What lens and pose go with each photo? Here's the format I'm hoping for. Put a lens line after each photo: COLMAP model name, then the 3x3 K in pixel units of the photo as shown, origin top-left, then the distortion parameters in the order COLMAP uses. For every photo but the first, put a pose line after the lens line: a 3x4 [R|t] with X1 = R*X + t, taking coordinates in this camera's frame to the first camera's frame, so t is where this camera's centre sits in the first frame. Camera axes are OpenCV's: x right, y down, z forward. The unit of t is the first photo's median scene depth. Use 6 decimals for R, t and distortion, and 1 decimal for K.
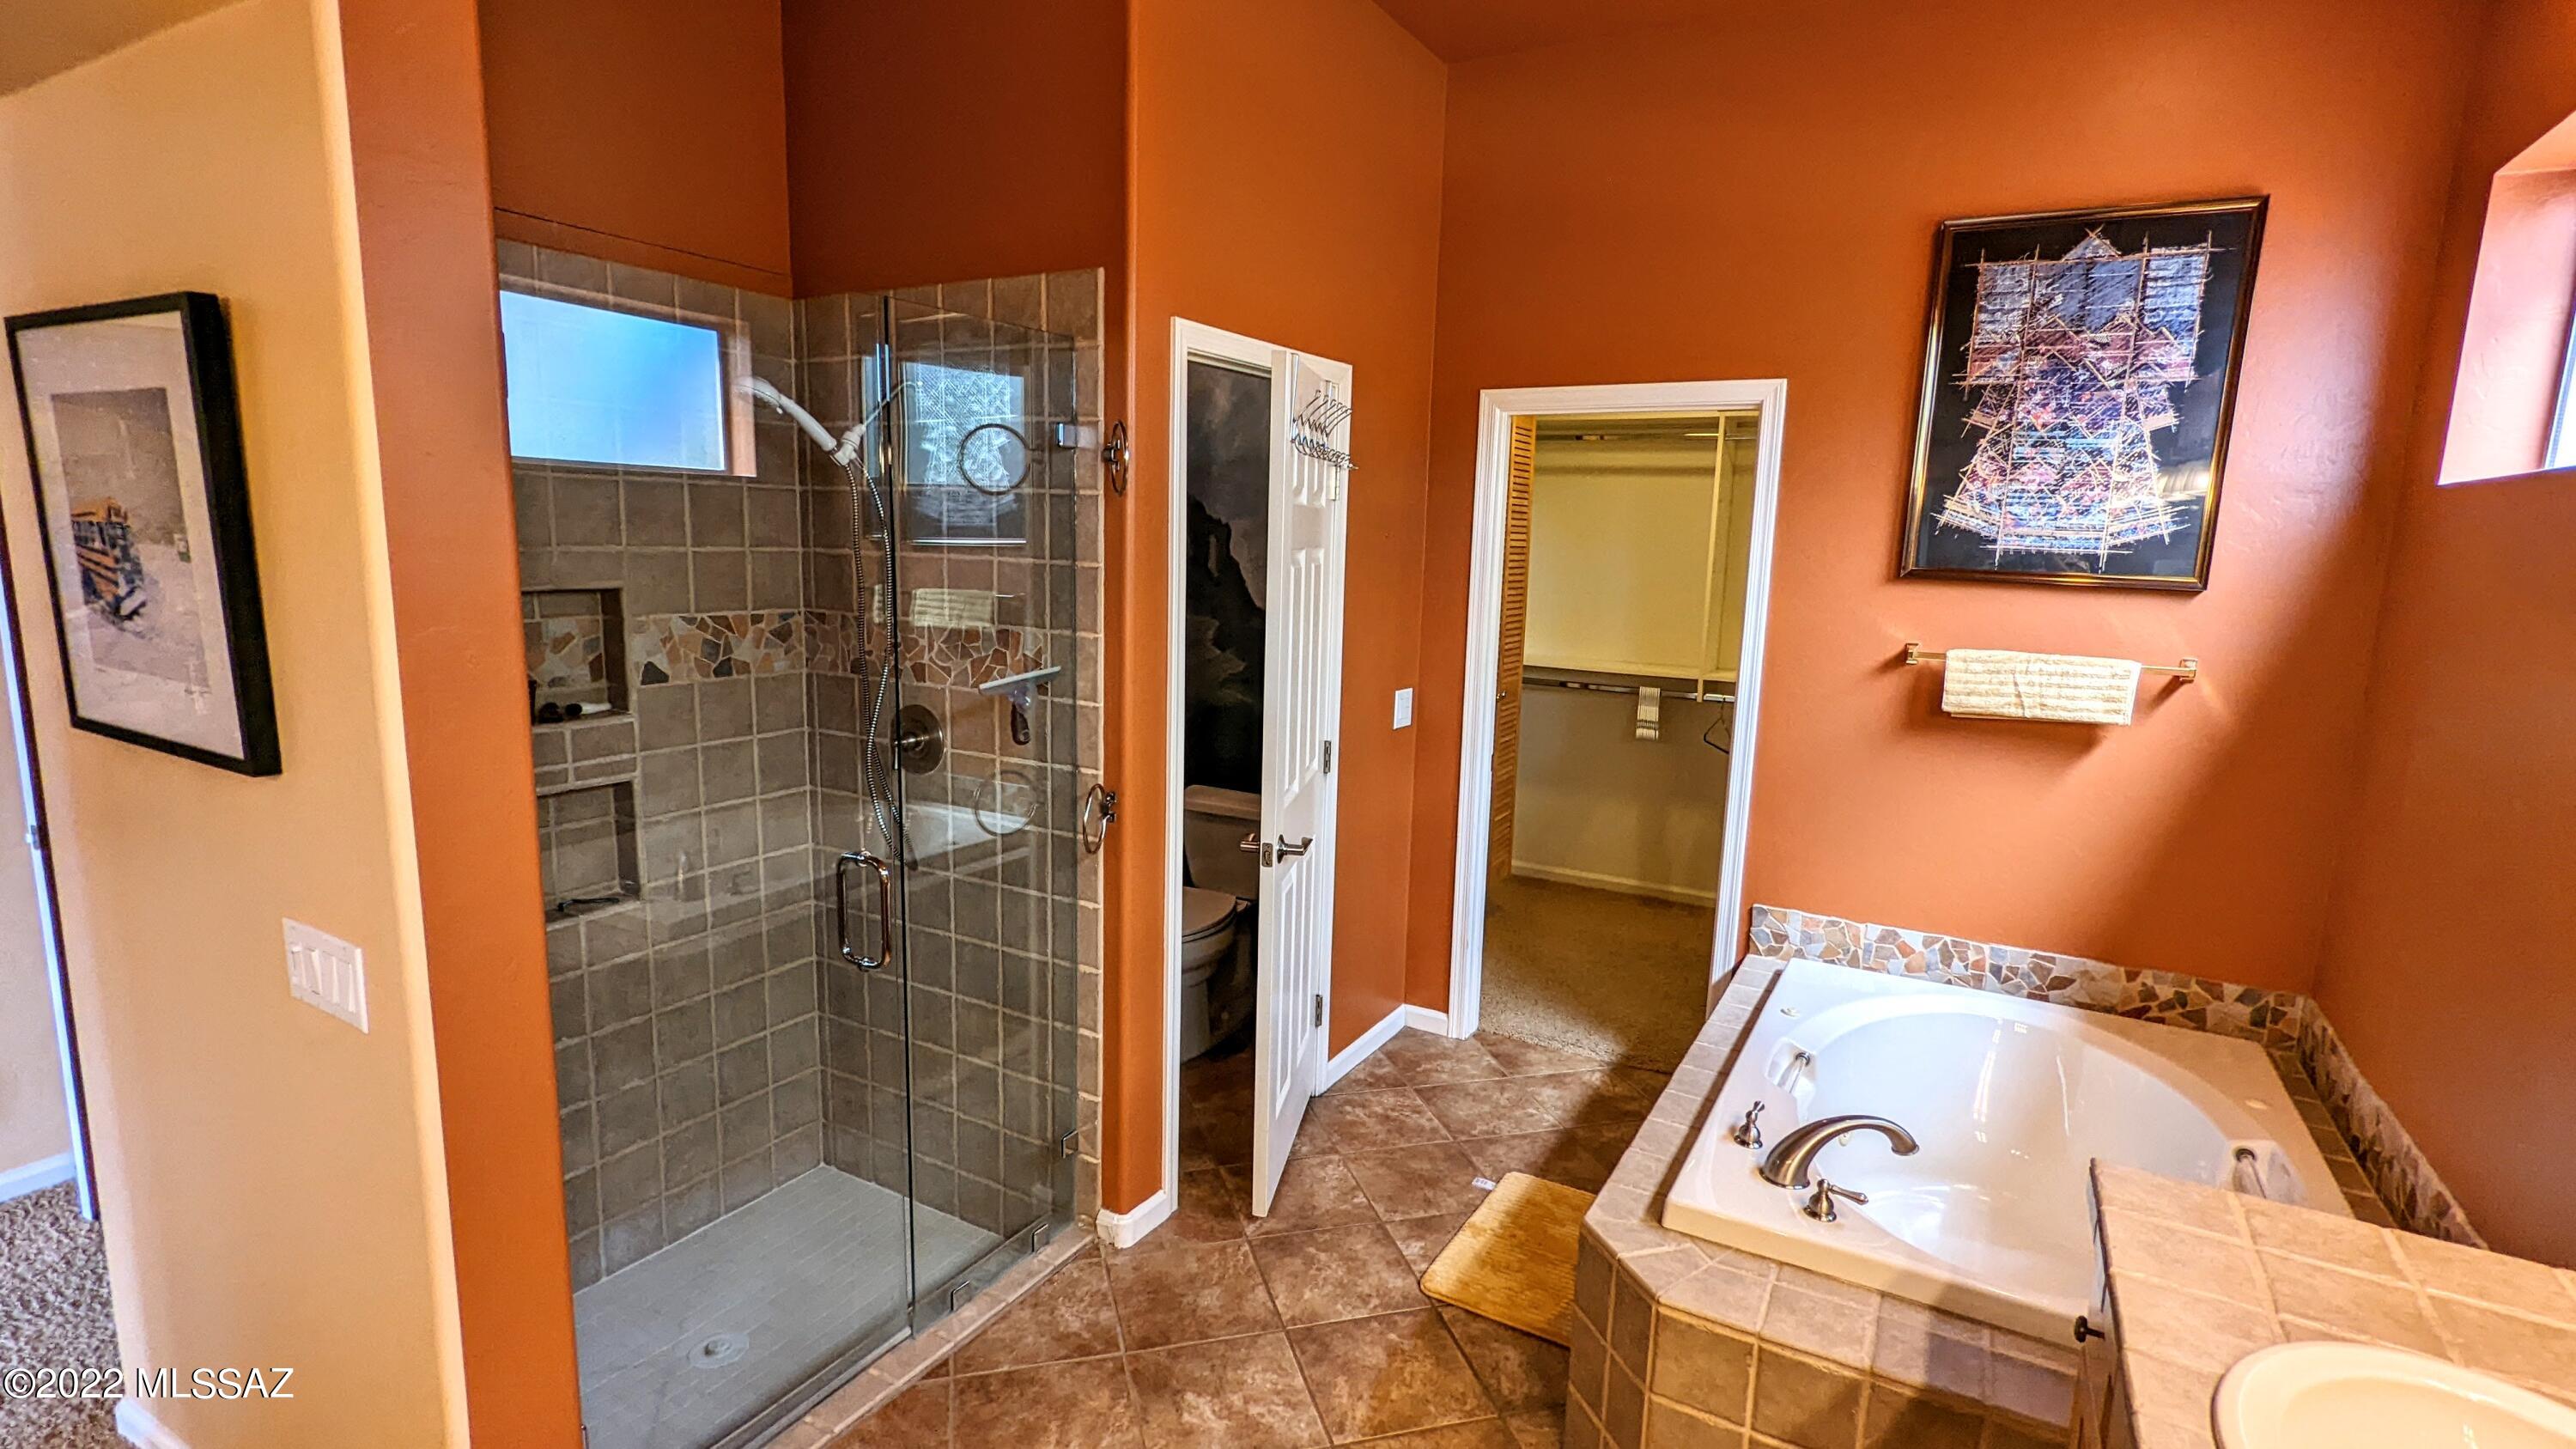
lens RADIAL K [[1212.9, 0, 1282.9], [0, 1212.9, 732.9], [0, 0, 1]] dist [-0.001850, 0.000613]
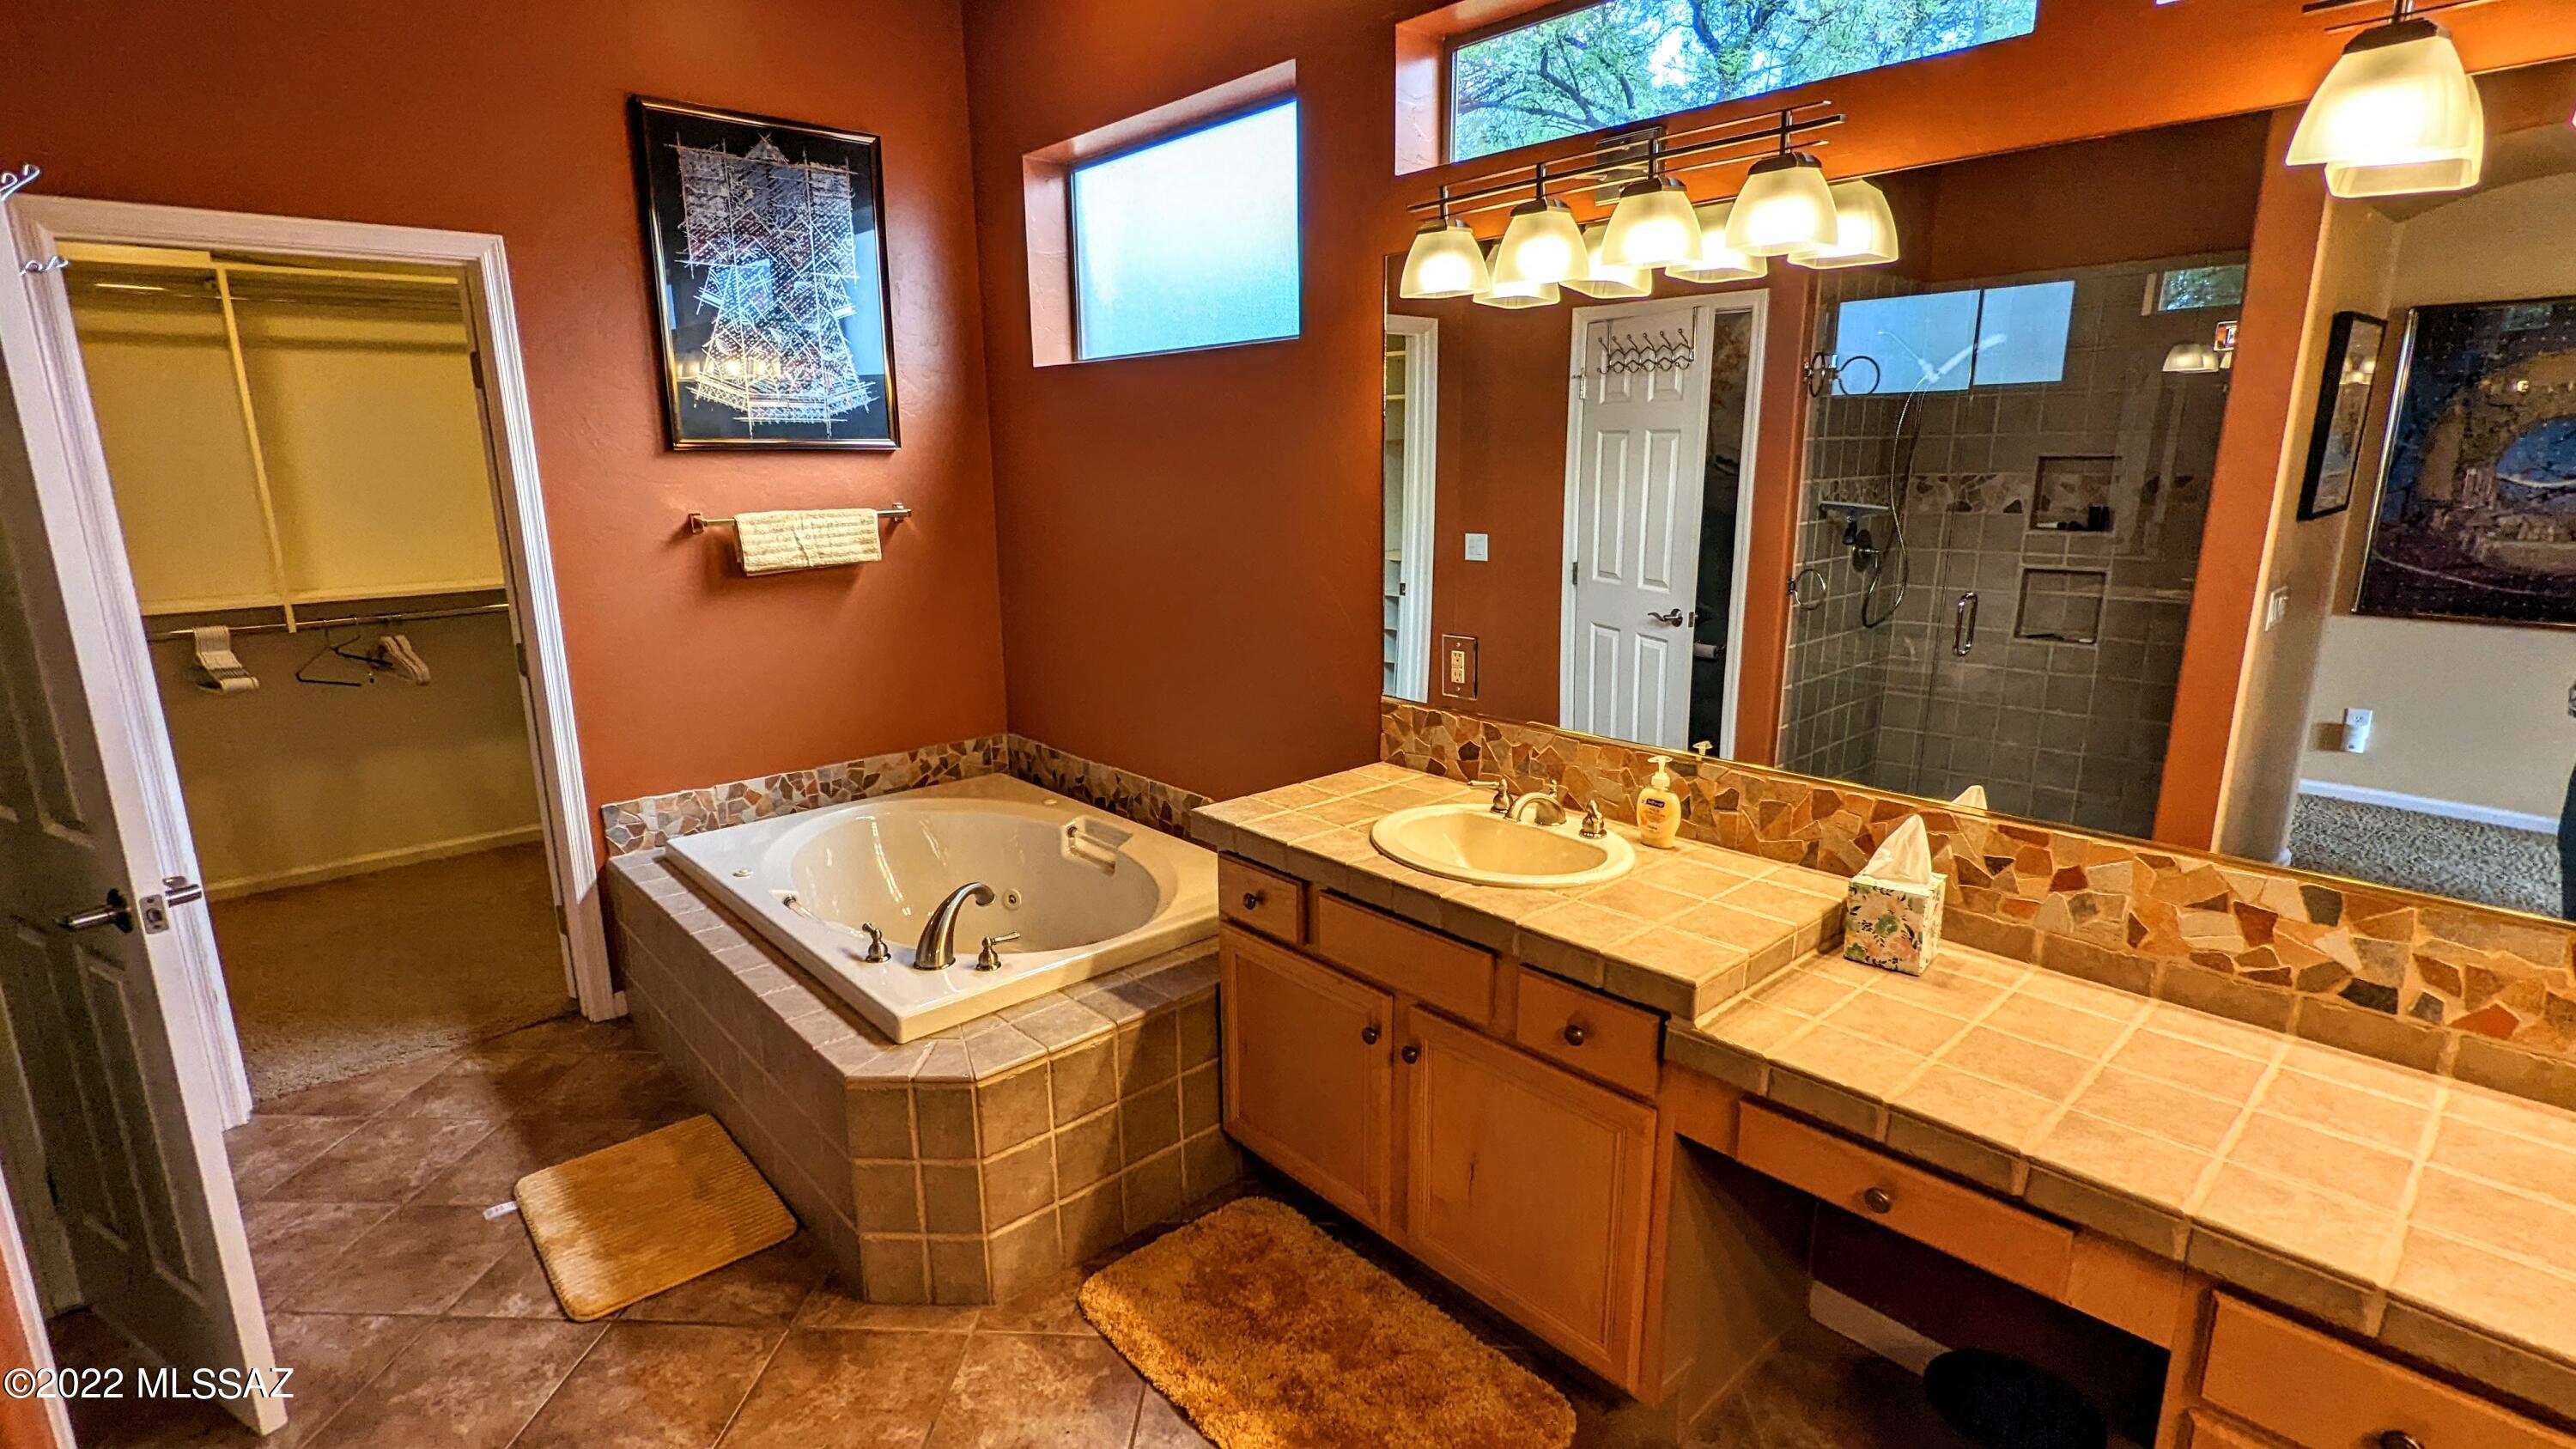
lens RADIAL K [[1212.9, 0, 1277.6], [0, 1212.9, 723.4], [0, 0, 1]] dist [-0.001850, 0.000613]
pose [[0.320212, -0.241206, 0.916125, -0.339374], [0.176355, 0.965317, 0.192516, -0.012069], [-0.930786, 0.099917, 0.351643, 0.187466]]
